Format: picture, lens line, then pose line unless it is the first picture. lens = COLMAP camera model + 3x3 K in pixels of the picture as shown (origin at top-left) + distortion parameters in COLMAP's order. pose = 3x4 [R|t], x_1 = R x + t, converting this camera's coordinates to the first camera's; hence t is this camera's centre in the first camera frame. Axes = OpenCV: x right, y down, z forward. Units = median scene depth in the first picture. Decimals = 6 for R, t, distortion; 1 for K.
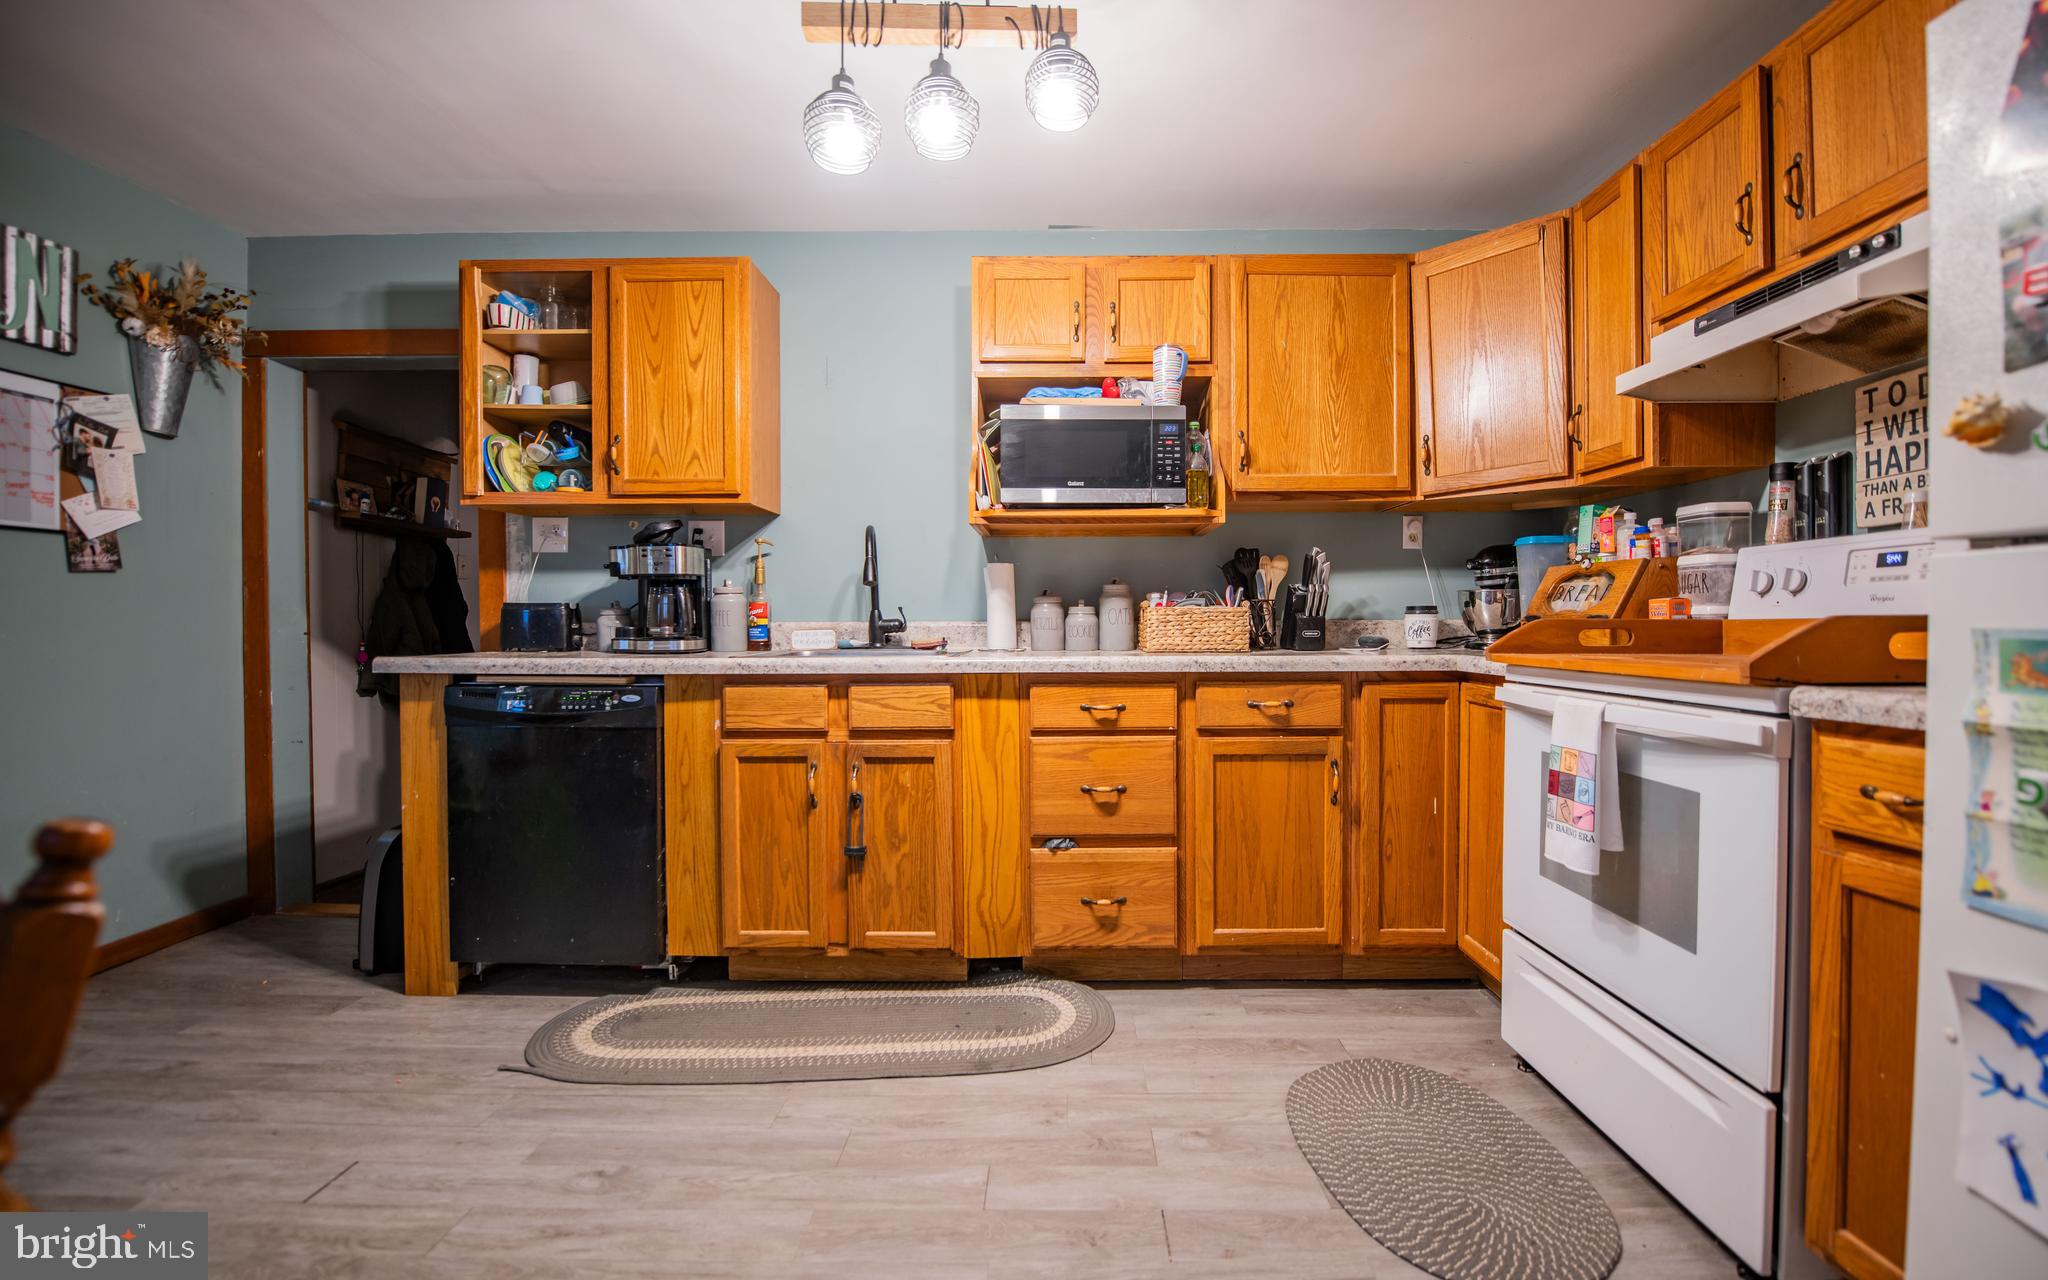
lens RADIAL K [[838.6, 0, 1027.6], [0, 838.6, 640.8], [0, 0, 1]] dist [-0.019241, -0.000895]
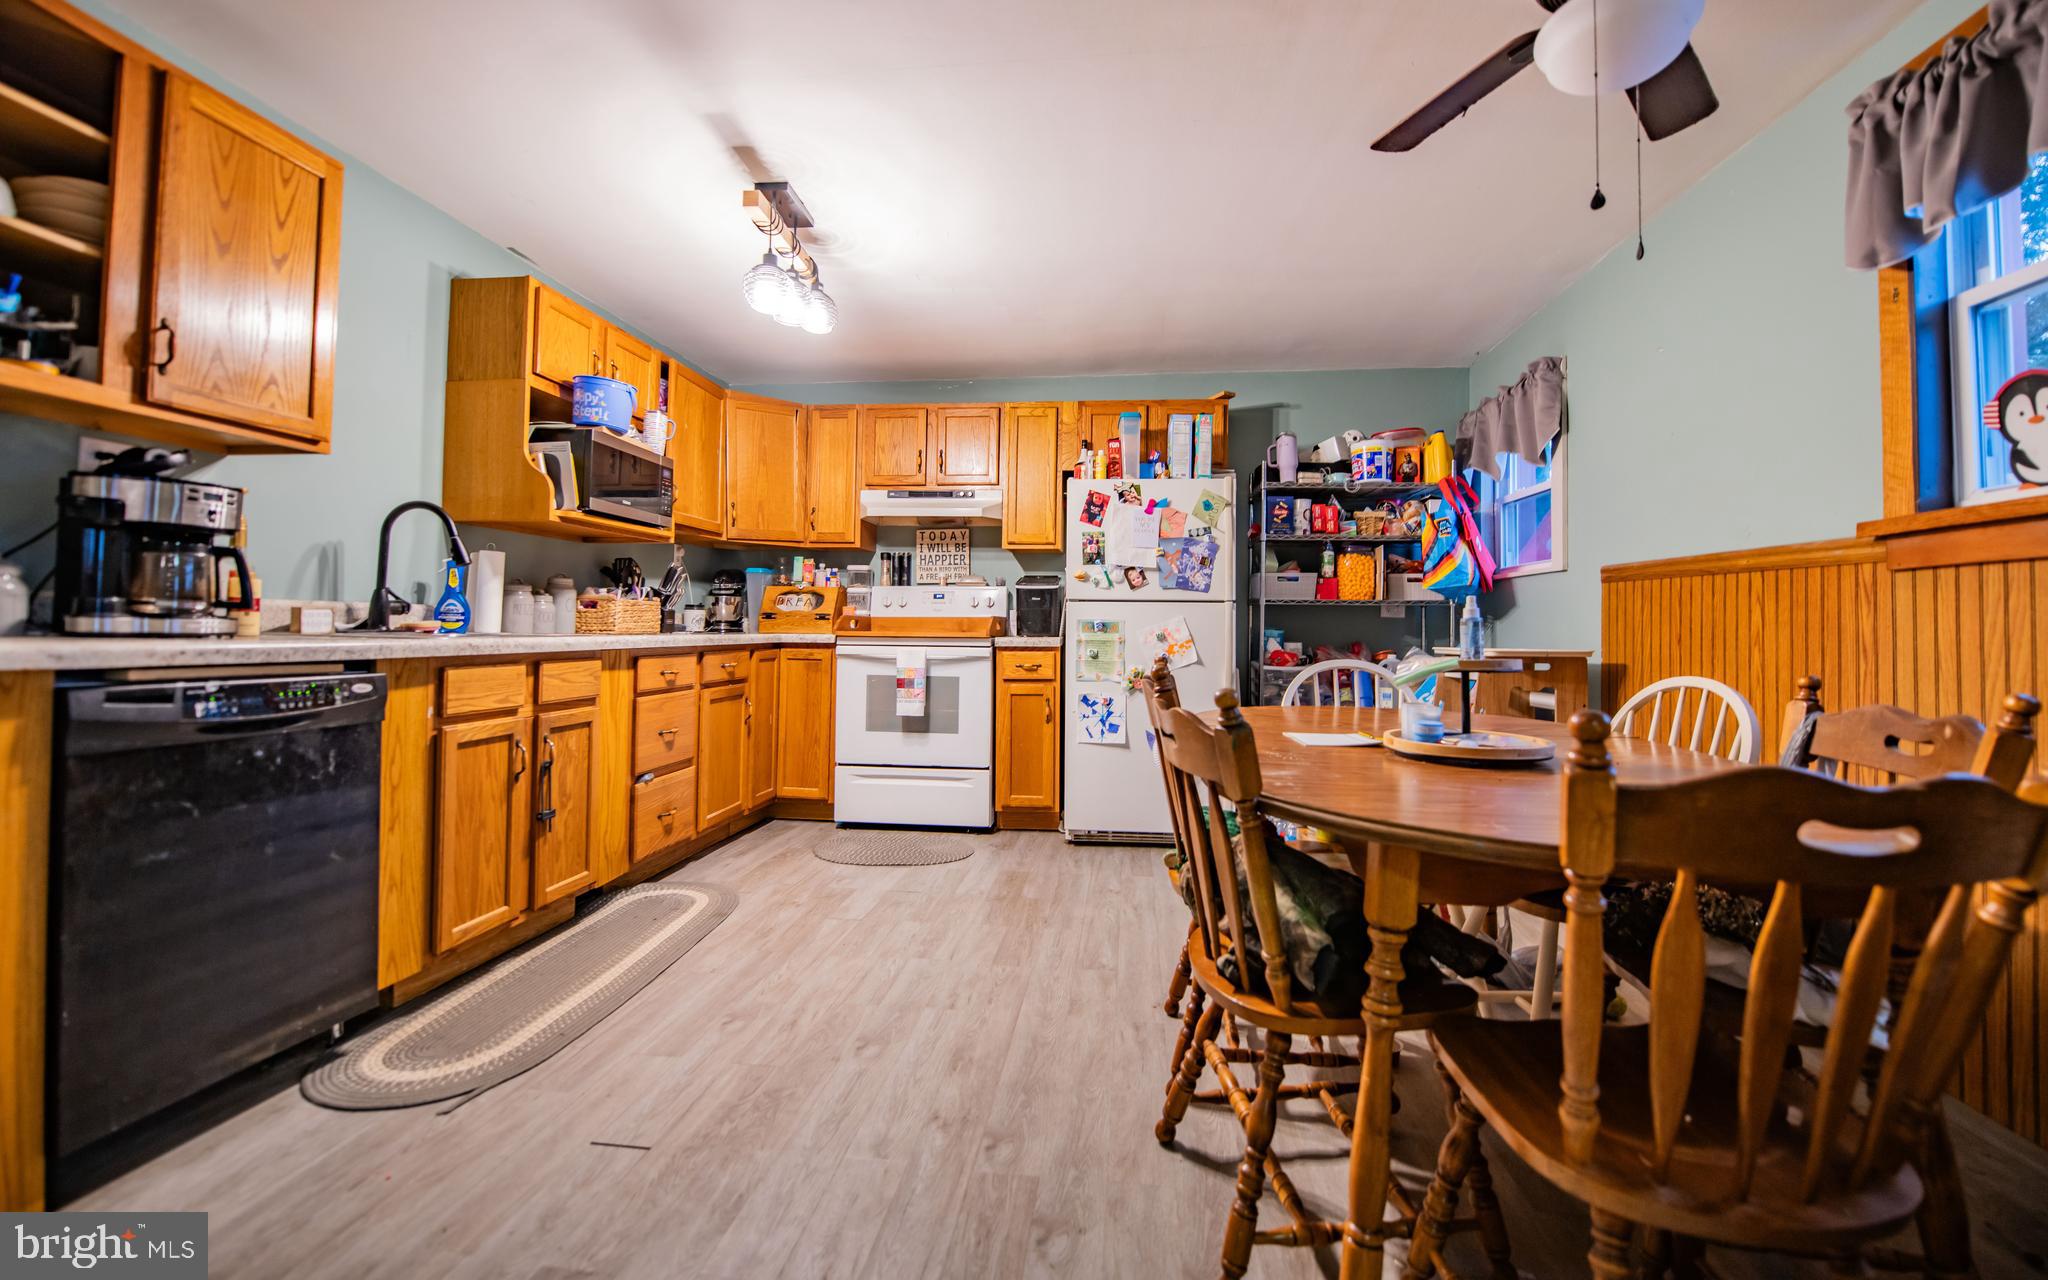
lens RADIAL K [[838.6, 0, 1024.9], [0, 838.6, 633.2], [0, 0, 1]] dist [-0.019241, -0.000895]
pose [[0.118827, -0.000743, 0.992915, -1.206265], [0.008525, 0.999964, -0.000272, 0.020338], [-0.992878, 0.008497, 0.118829, 0.250406]]
